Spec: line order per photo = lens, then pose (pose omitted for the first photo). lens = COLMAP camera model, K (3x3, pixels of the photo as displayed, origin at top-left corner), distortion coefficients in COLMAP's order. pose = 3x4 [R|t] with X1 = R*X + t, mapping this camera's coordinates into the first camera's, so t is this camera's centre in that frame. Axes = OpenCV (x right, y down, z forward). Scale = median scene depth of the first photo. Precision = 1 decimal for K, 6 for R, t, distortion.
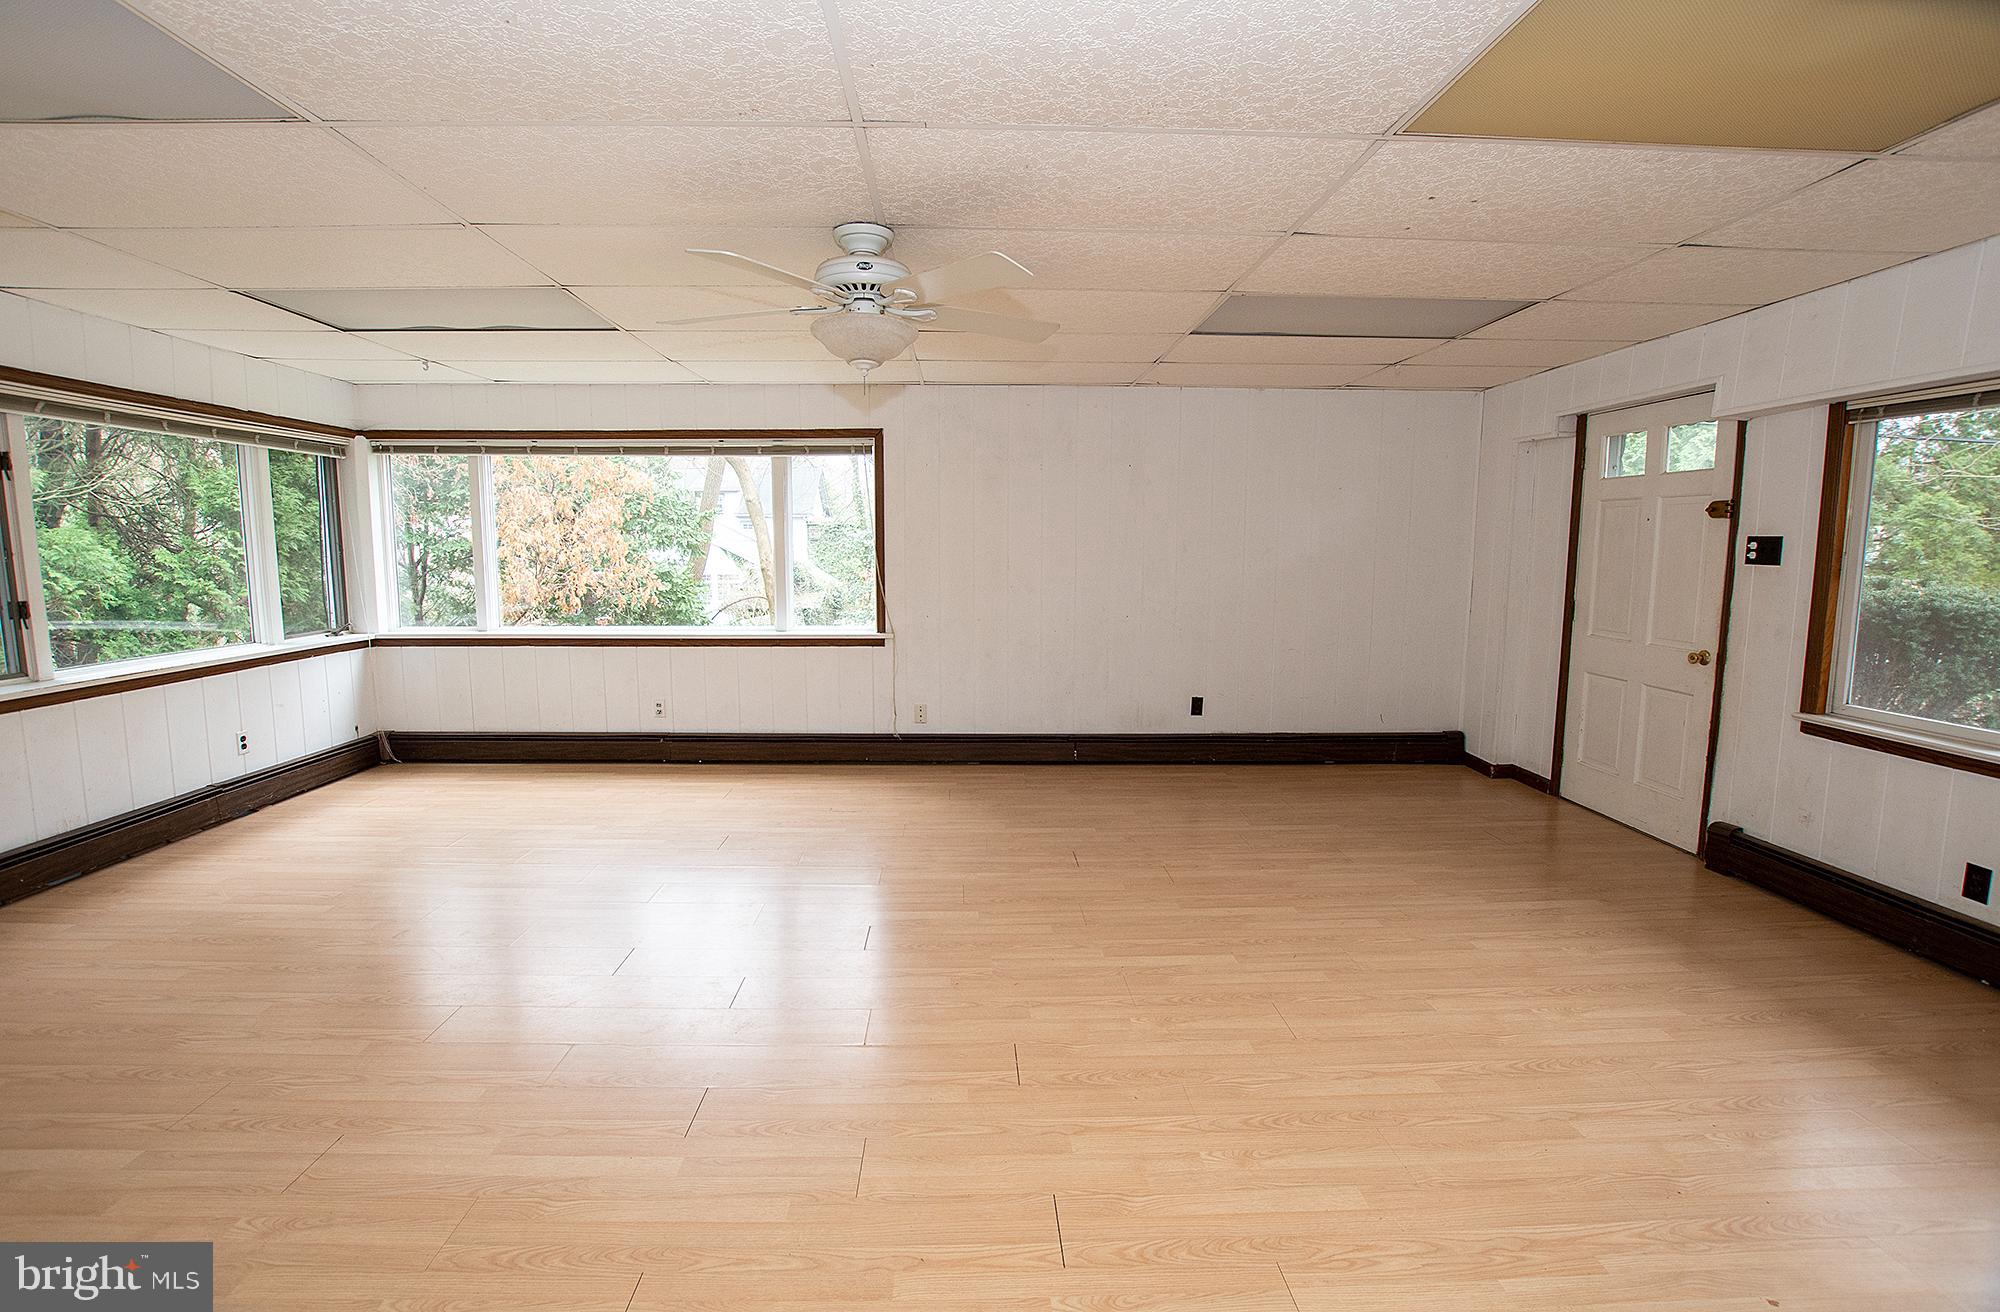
lens RADIAL K [[881.1, 0, 983.4], [0, 881.1, 650.3], [0, 0, 1]] dist [-0.025597, 0.000452]
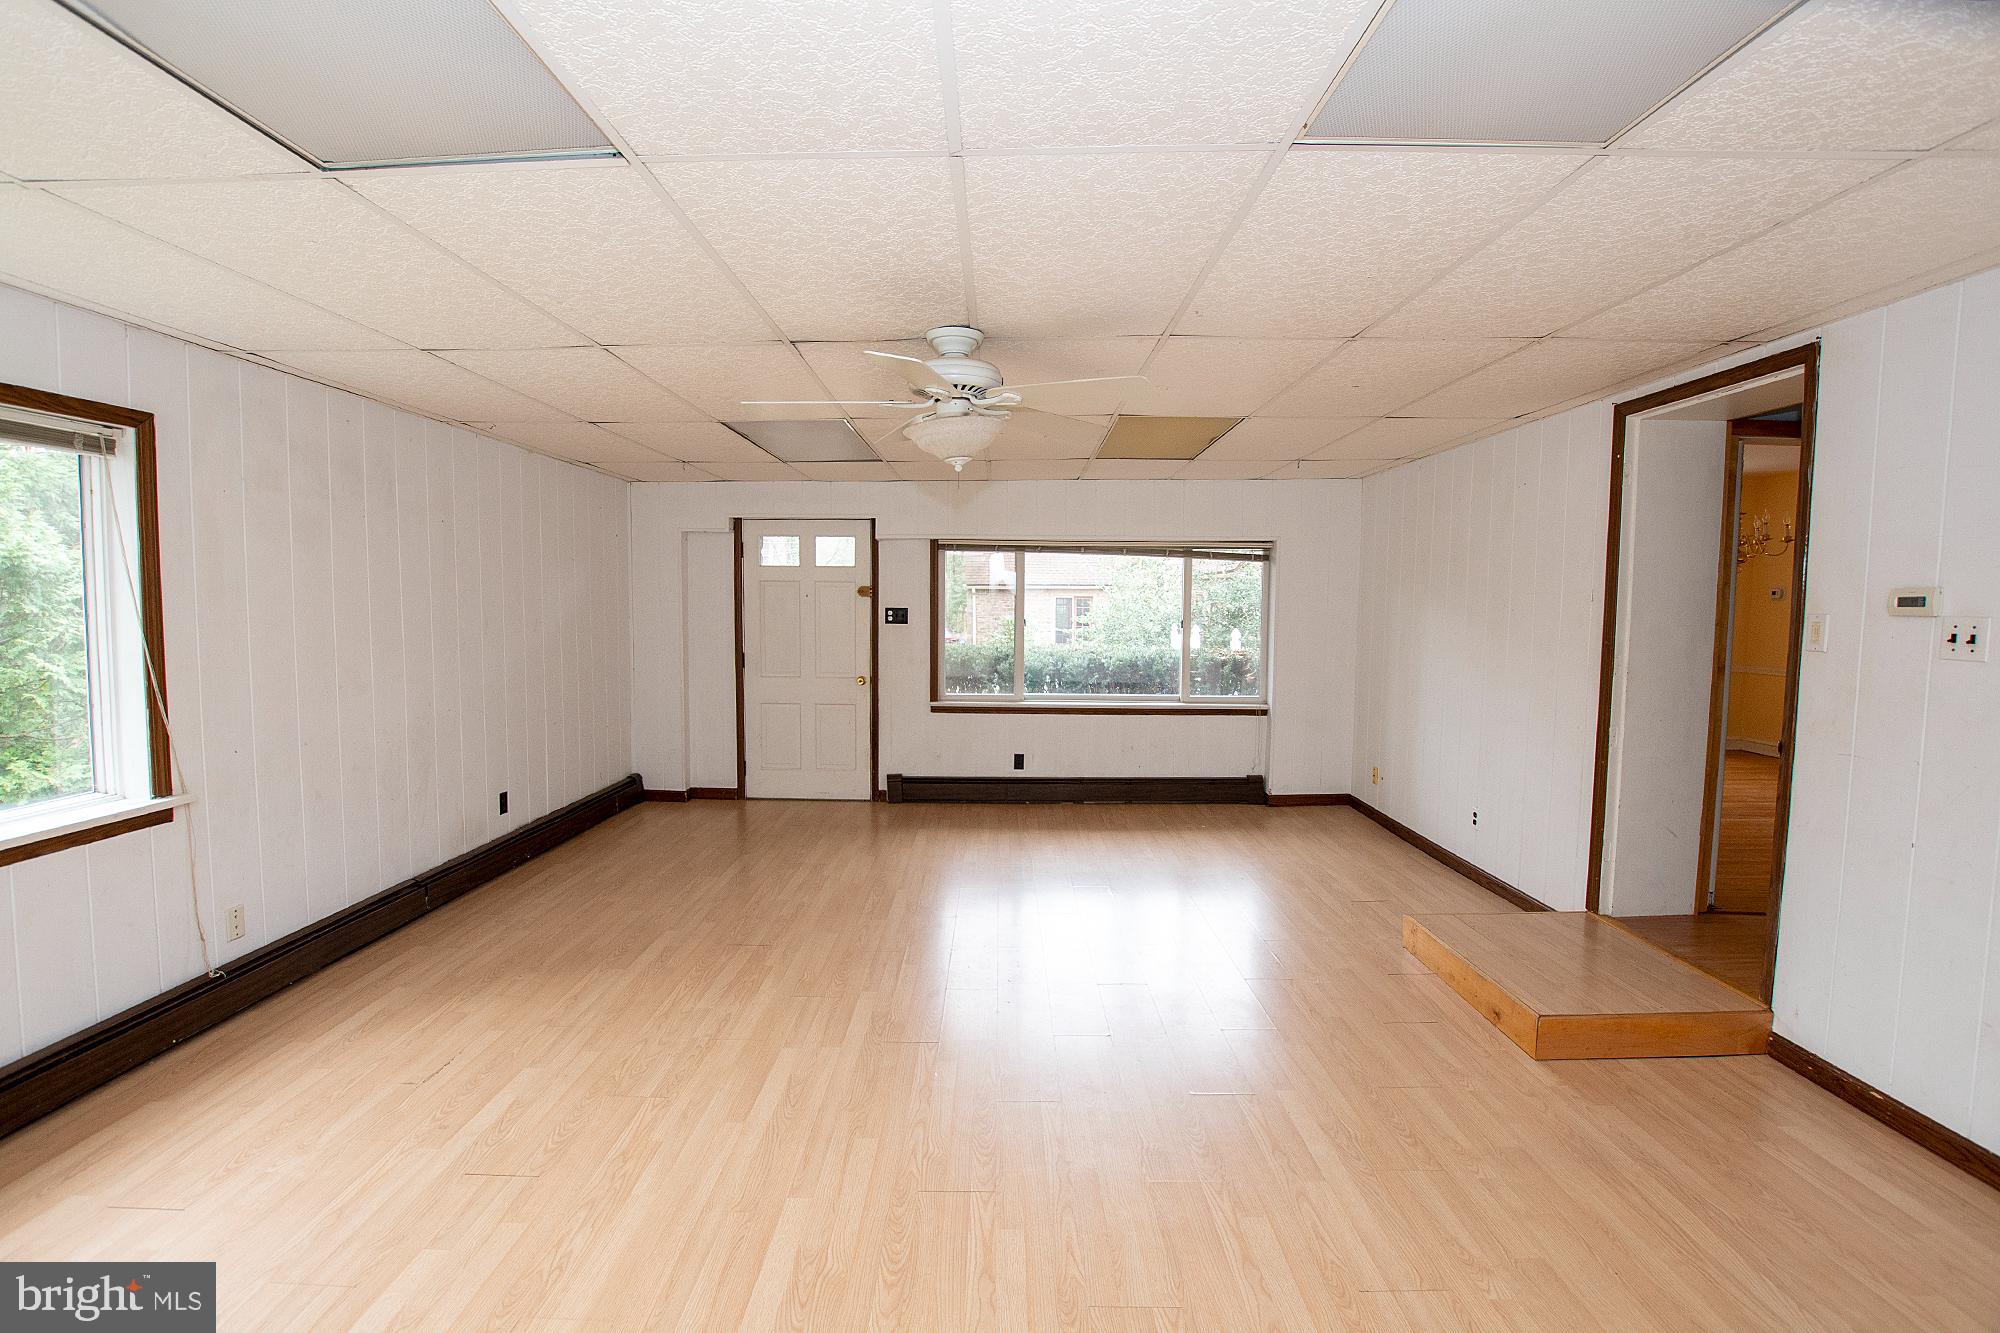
lens RADIAL K [[891.7, 0, 1000.0], [0, 891.7, 666.5], [0, 0, 1]] dist [-0.021325, -0.000068]
pose [[0.042063, -0.074832, 0.996309, -0.768075], [0.114676, 0.990963, 0.069589, -0.096144], [-0.992512, 0.111325, 0.050264, 0.588611]]
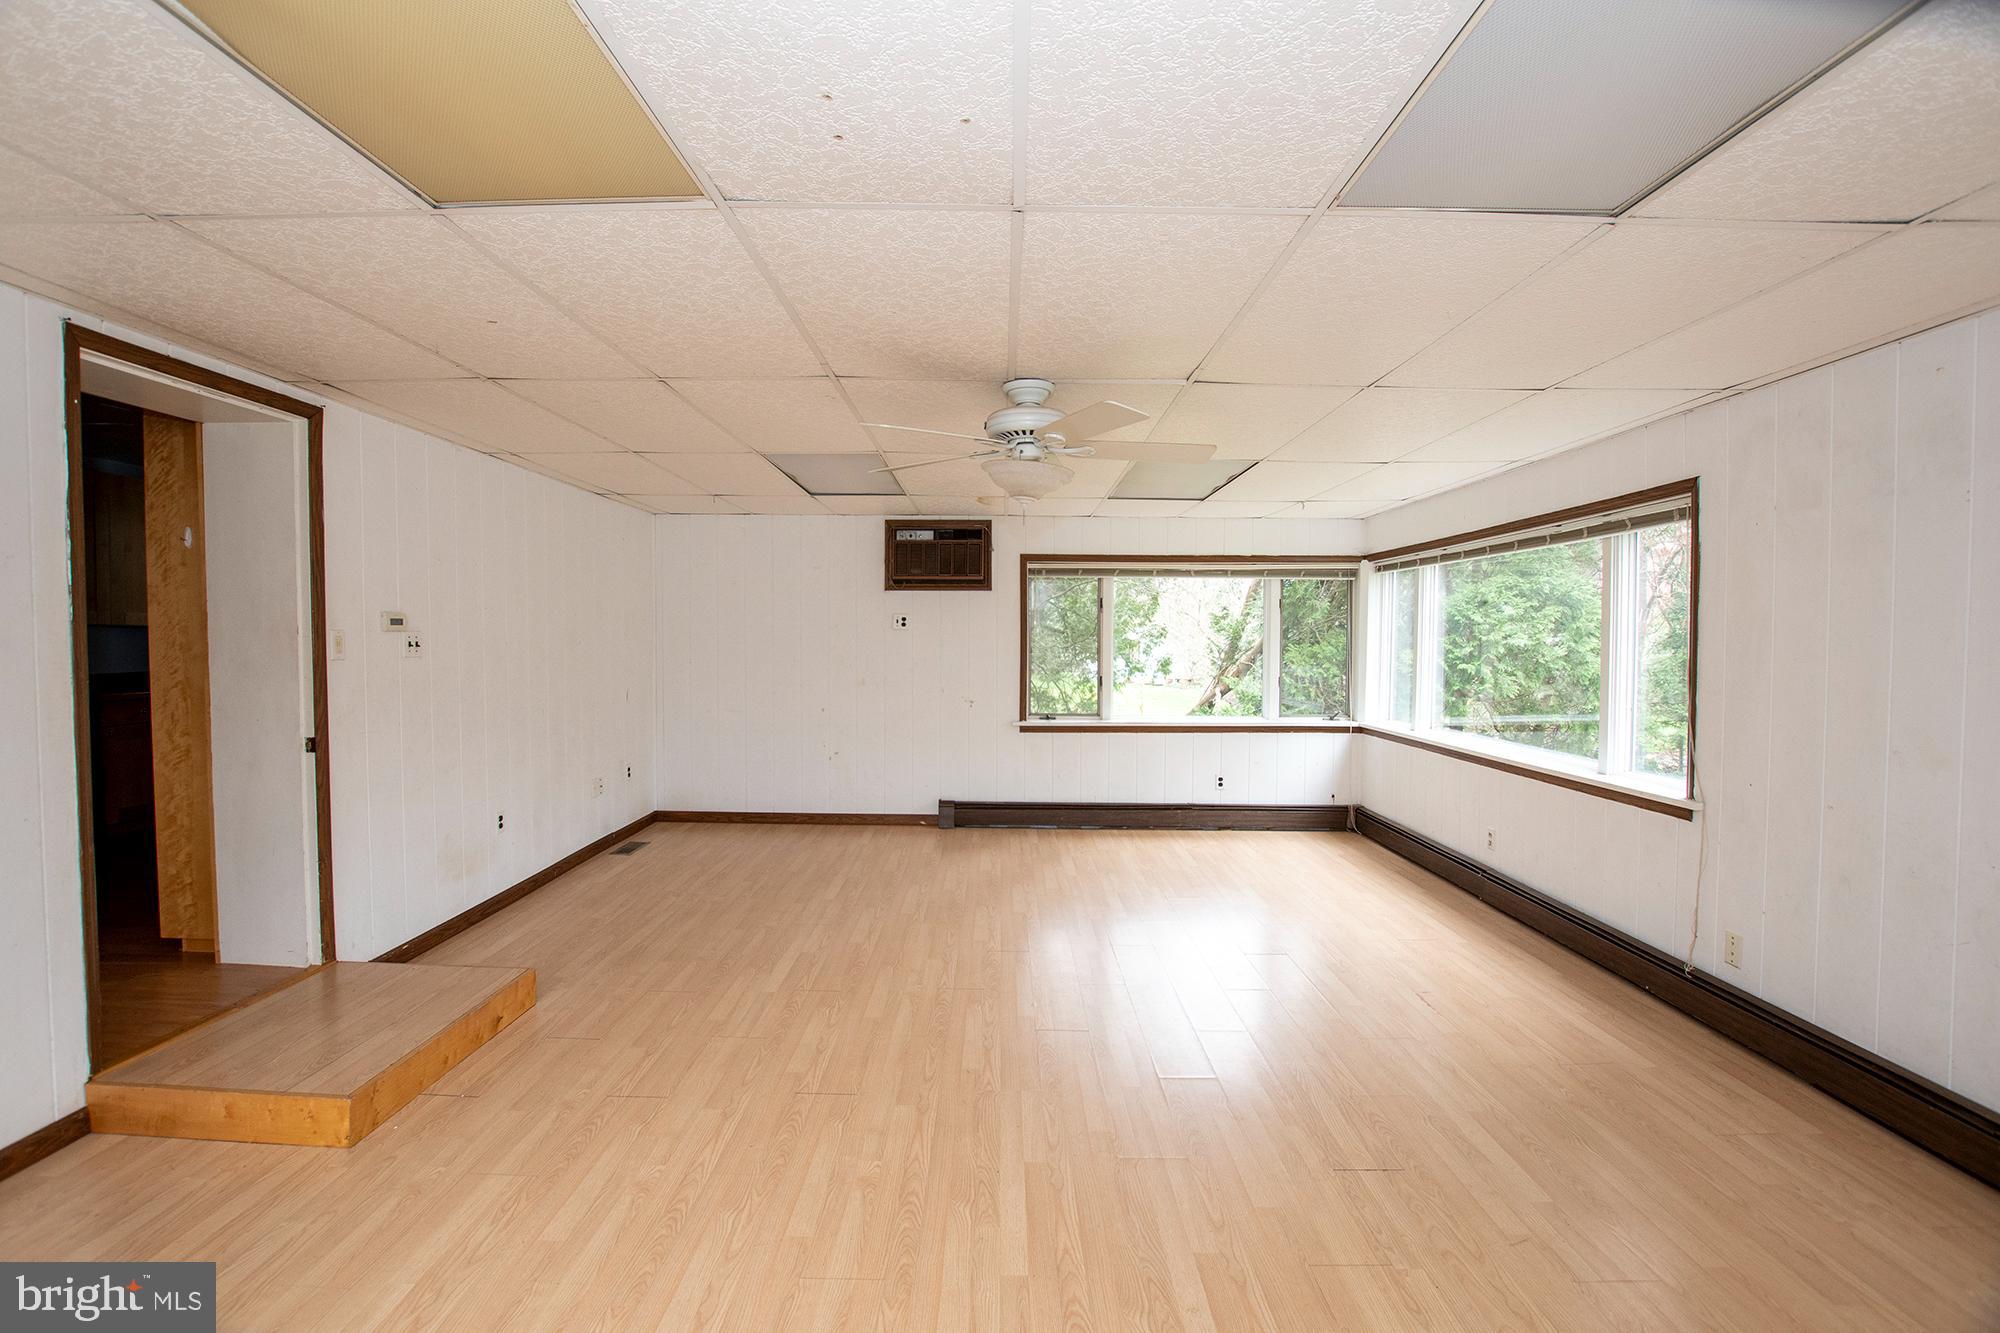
lens RADIAL K [[891.7, 0, 1000.0], [0, 891.7, 666.5], [0, 0, 1]] dist [-0.021325, -0.000068]
pose [[-0.044761, 0.029848, -0.998552, 0.661811], [-0.125144, 0.991512, 0.035248, -0.092971], [0.991128, 0.126541, -0.040646, 0.665139]]
